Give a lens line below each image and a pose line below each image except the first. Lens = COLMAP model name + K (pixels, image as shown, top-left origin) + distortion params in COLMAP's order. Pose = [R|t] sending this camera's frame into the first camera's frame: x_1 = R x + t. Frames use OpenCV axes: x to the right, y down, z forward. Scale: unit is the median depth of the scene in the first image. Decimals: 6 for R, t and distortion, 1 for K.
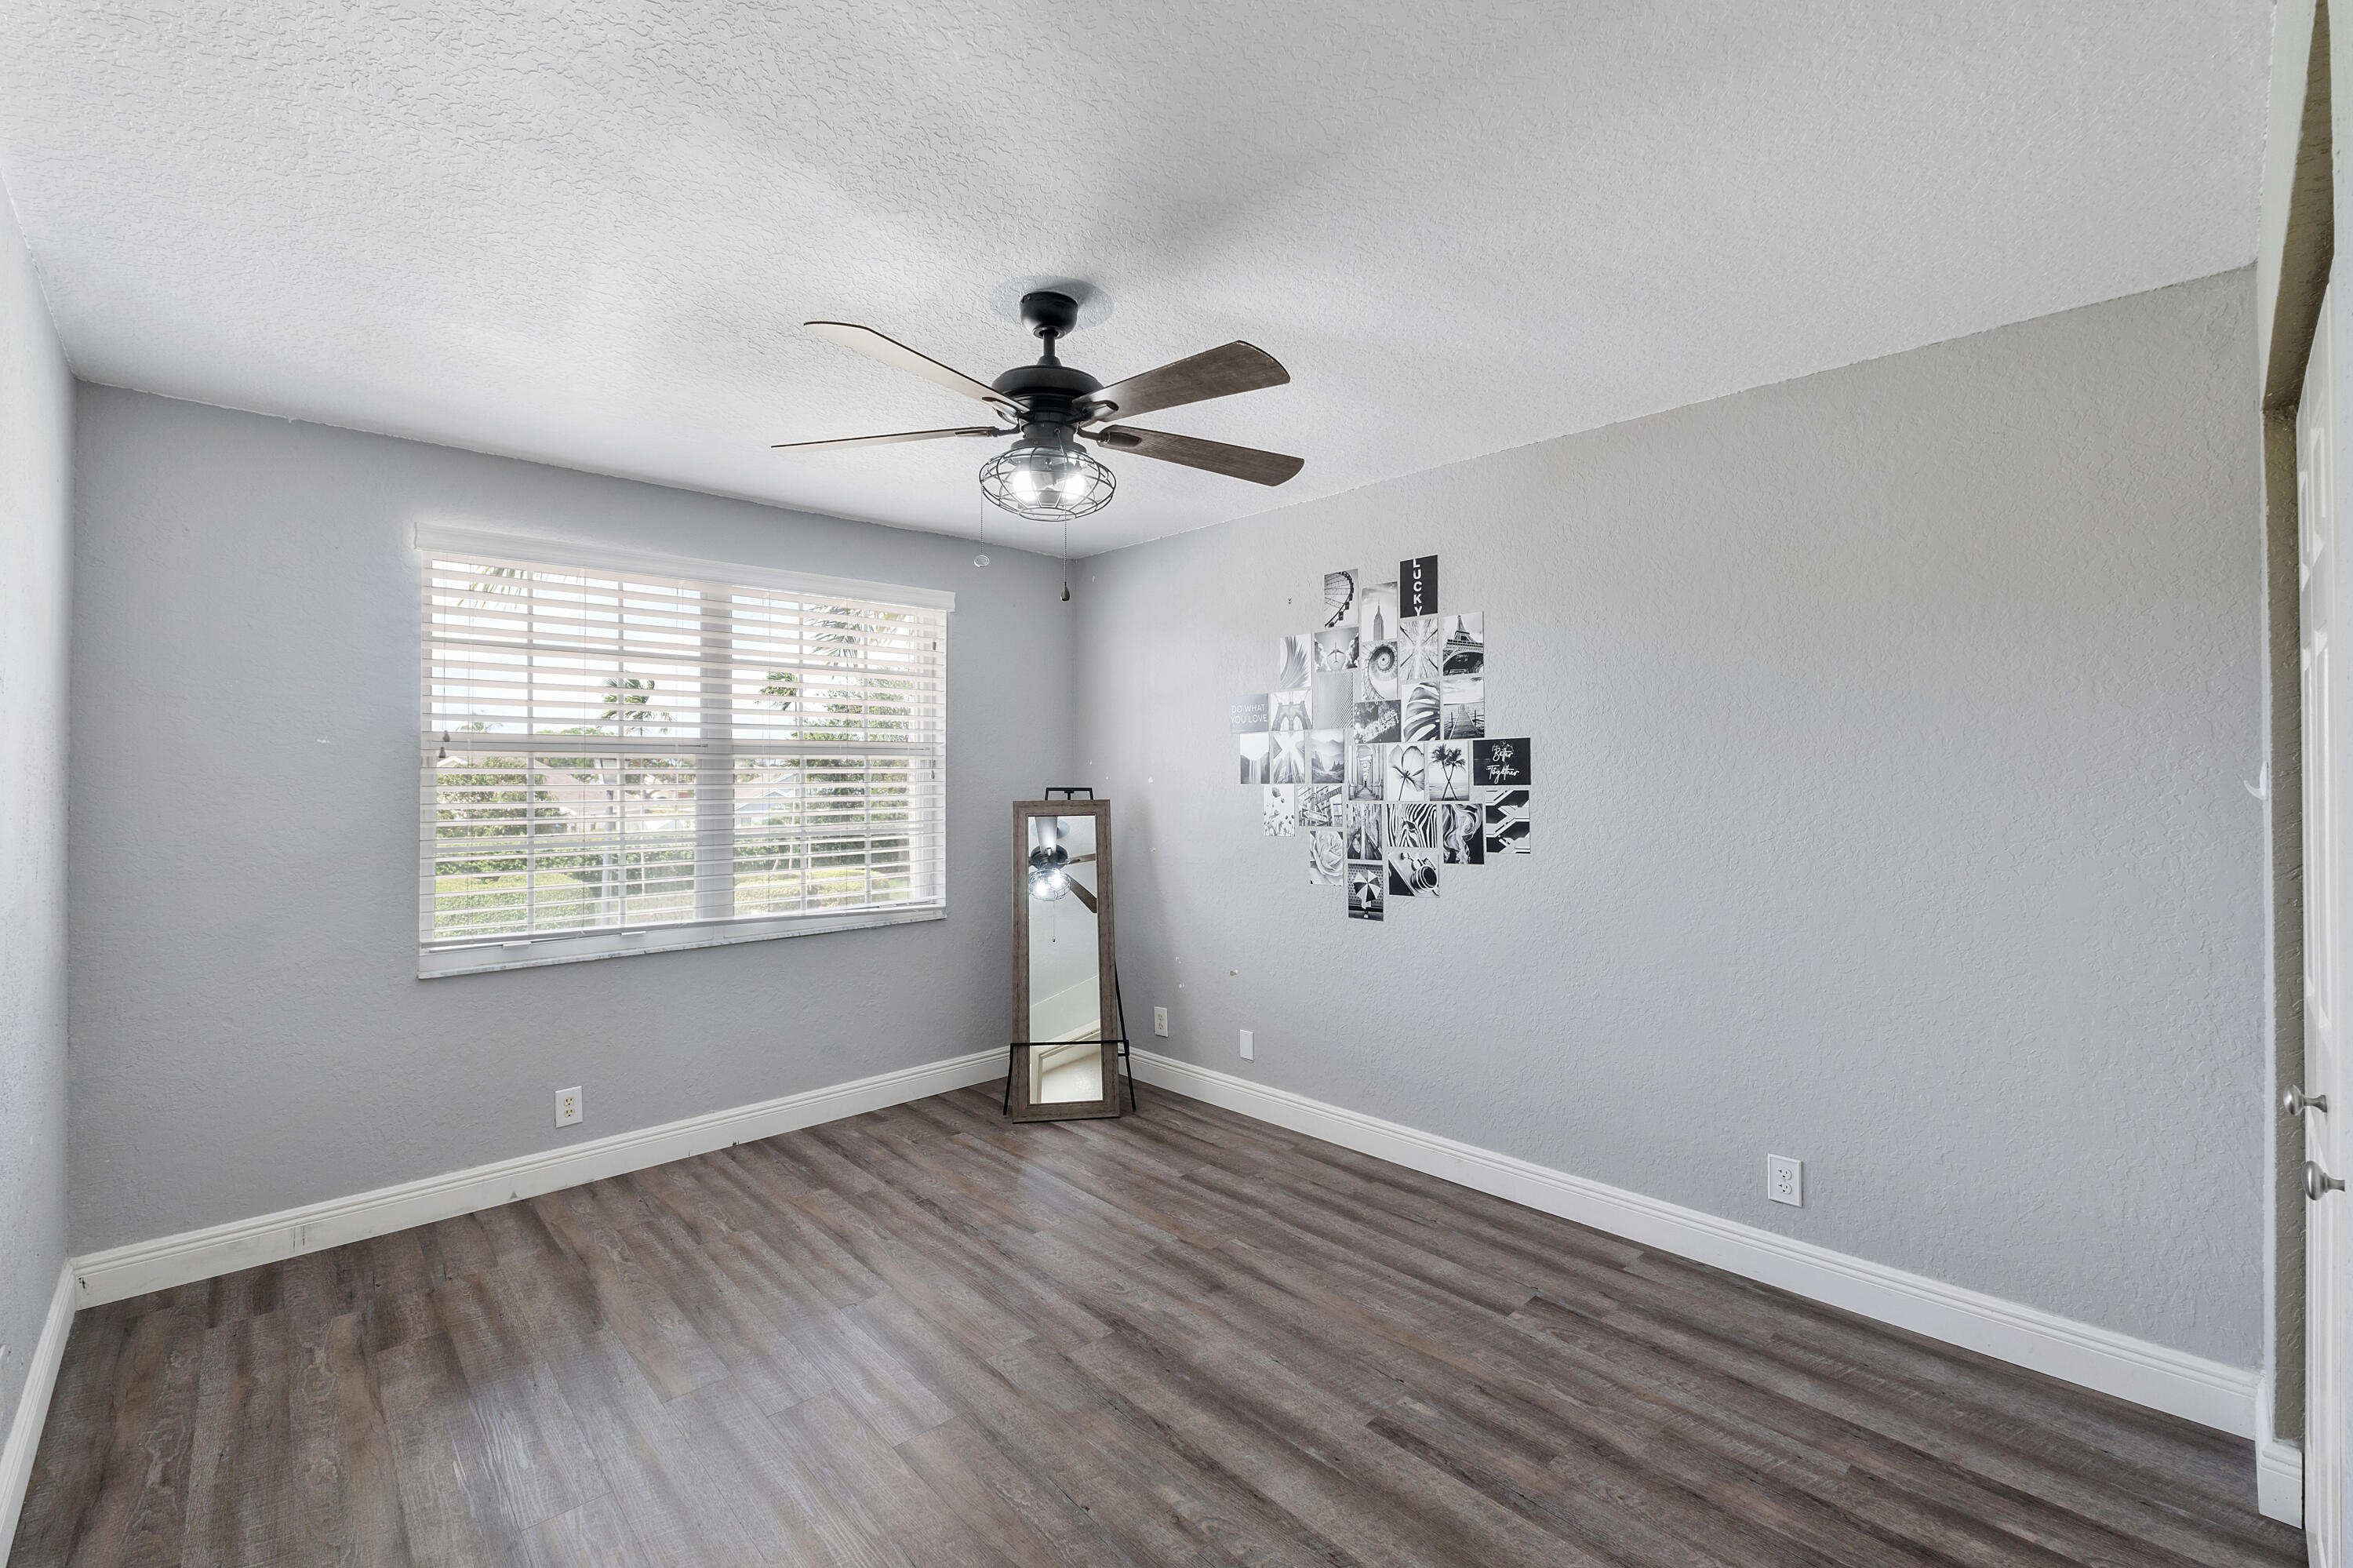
lens RADIAL K [[997.2, 0, 1169.5], [0, 997.2, 778.8], [0, 0, 1]] dist [-0.003208, -0.000421]
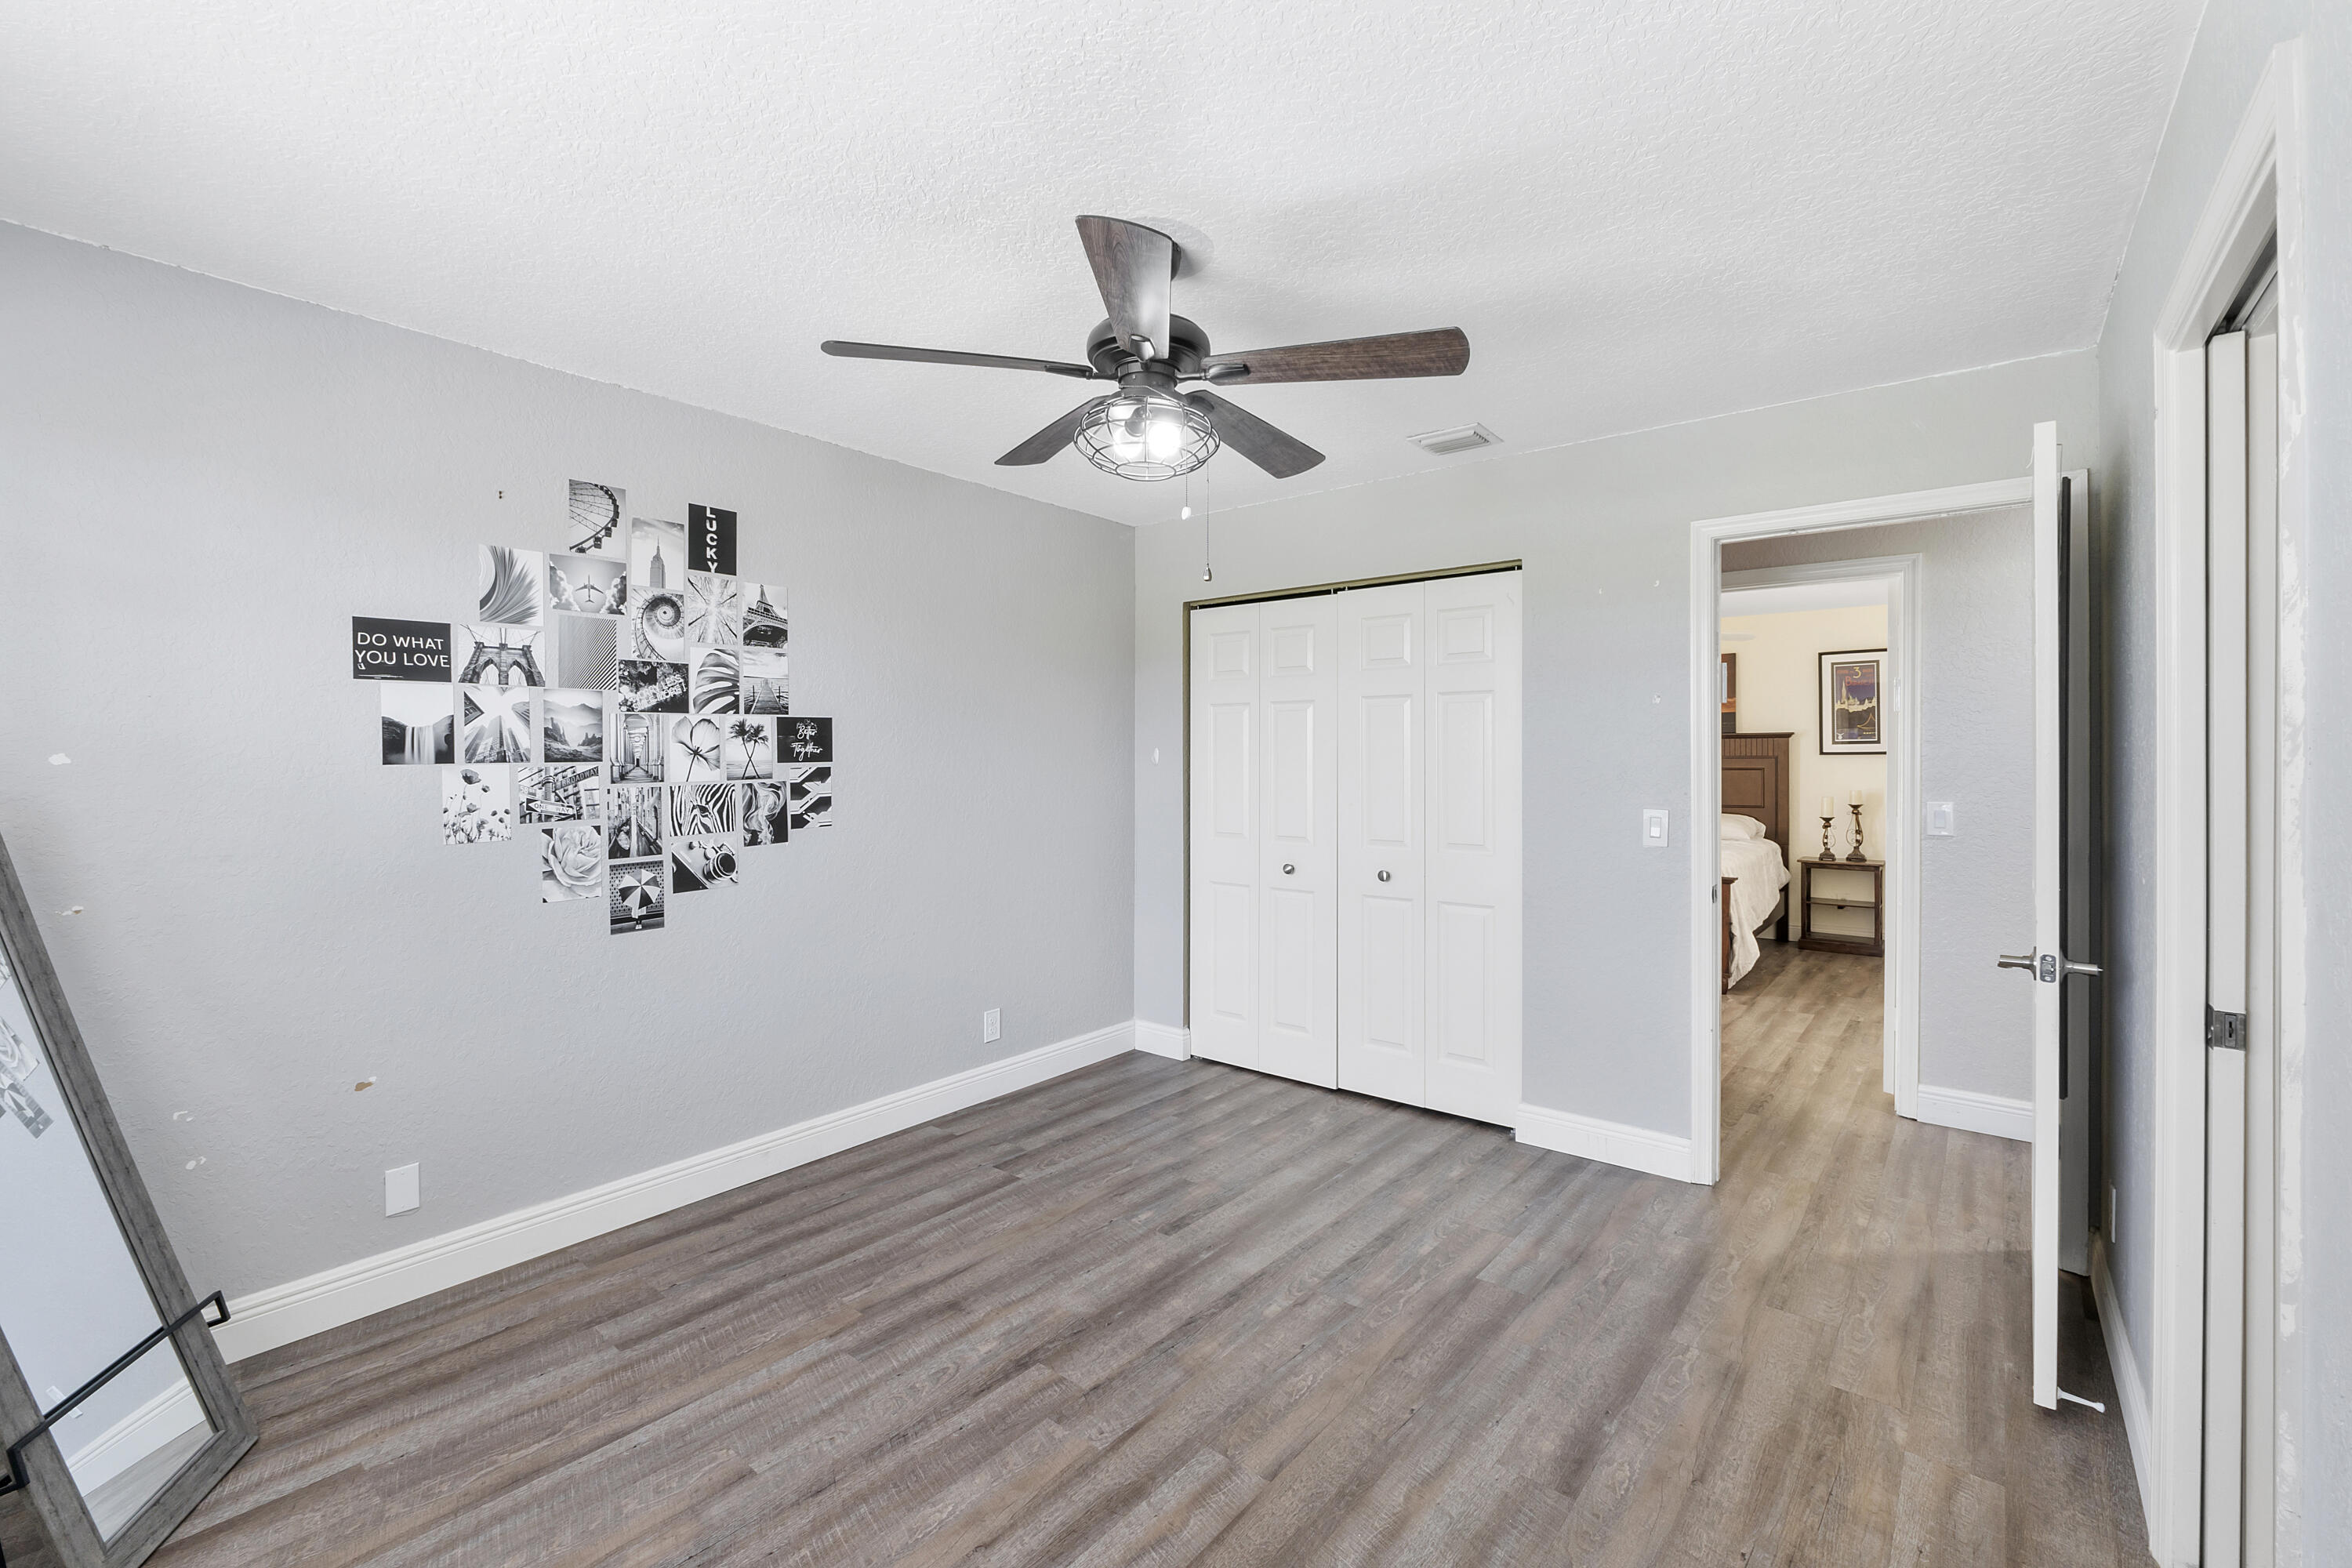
lens RADIAL K [[996.7, 0, 1169.0], [0, 996.7, 778.8], [0, 0, 1]] dist [-0.003208, -0.000421]
pose [[-0.125836, -0.016972, 0.991906, -0.680936], [0.006060, 0.999822, 0.017876, 0.006813], [-0.992032, 0.008260, -0.125711, 0.706482]]
